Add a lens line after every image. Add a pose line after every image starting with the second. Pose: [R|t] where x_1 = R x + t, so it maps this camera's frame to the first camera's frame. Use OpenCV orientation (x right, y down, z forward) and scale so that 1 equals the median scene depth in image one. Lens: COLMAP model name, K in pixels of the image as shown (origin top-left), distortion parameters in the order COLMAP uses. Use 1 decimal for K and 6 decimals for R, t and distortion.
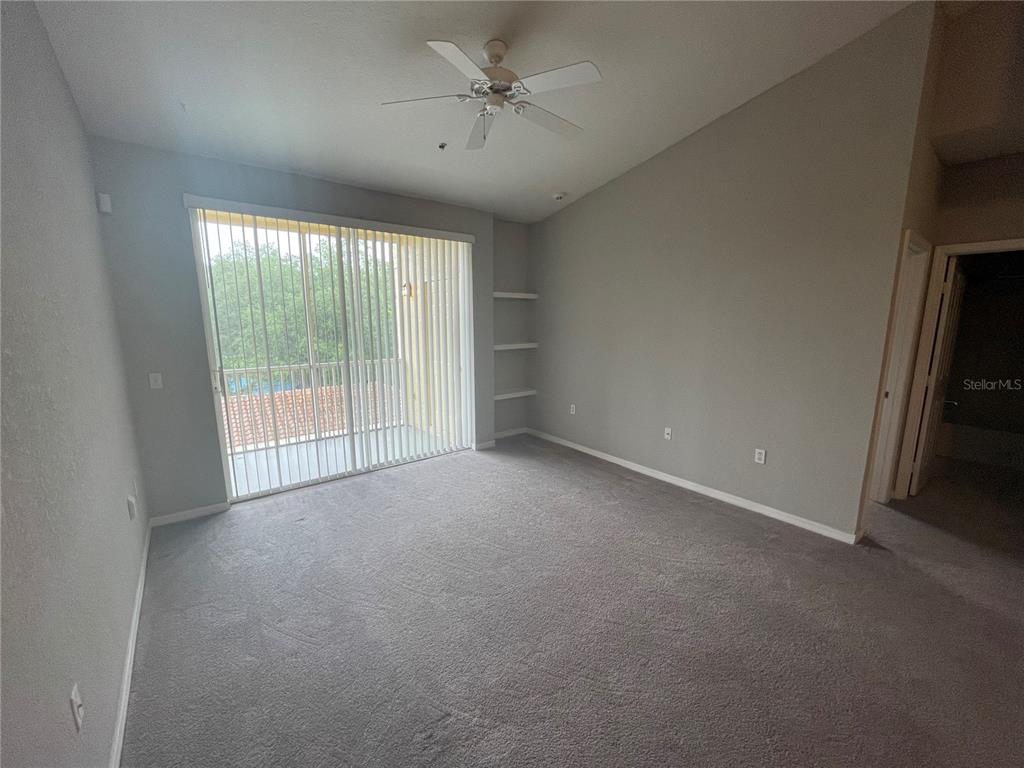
lens RADIAL K [[413.7, 0, 512.4], [0, 413.7, 384.7], [0, 0, 1]] dist [-0.002301, -0.000176]
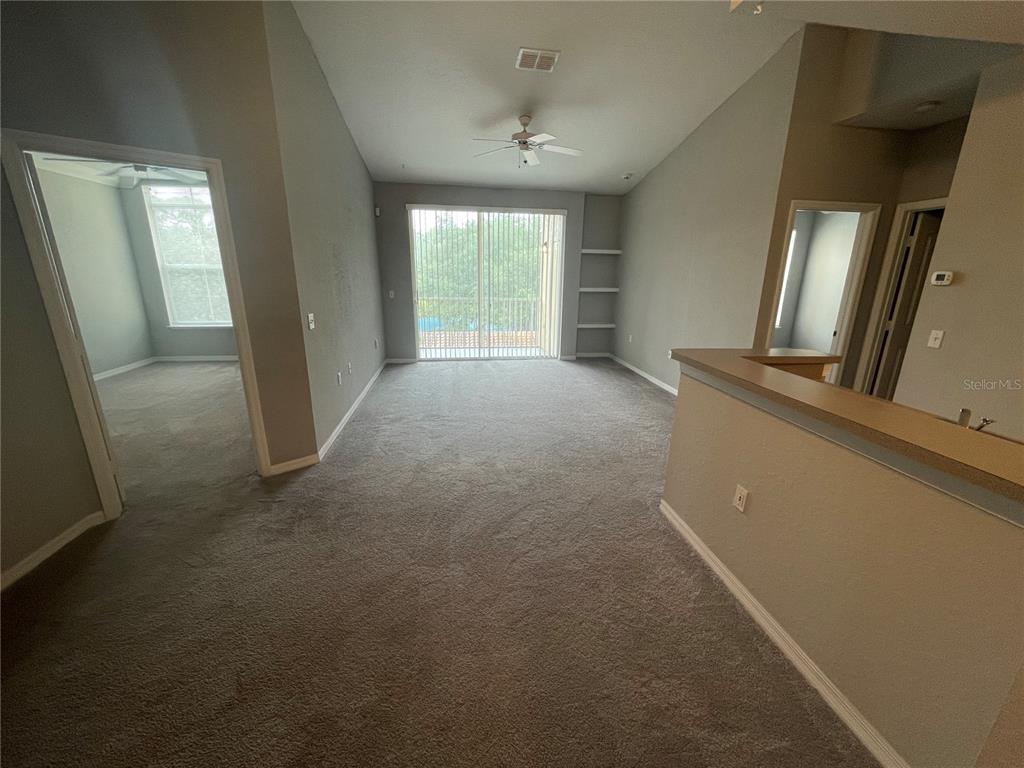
lens RADIAL K [[413.7, 0, 511.8], [0, 413.7, 381.2], [0, 0, 1]] dist [-0.002301, -0.000176]
pose [[0.866104, 0.141237, -0.479495, 0.550021], [-0.097130, 0.988521, 0.115728, 0.091500], [0.490336, -0.053659, 0.869880, -0.417817]]
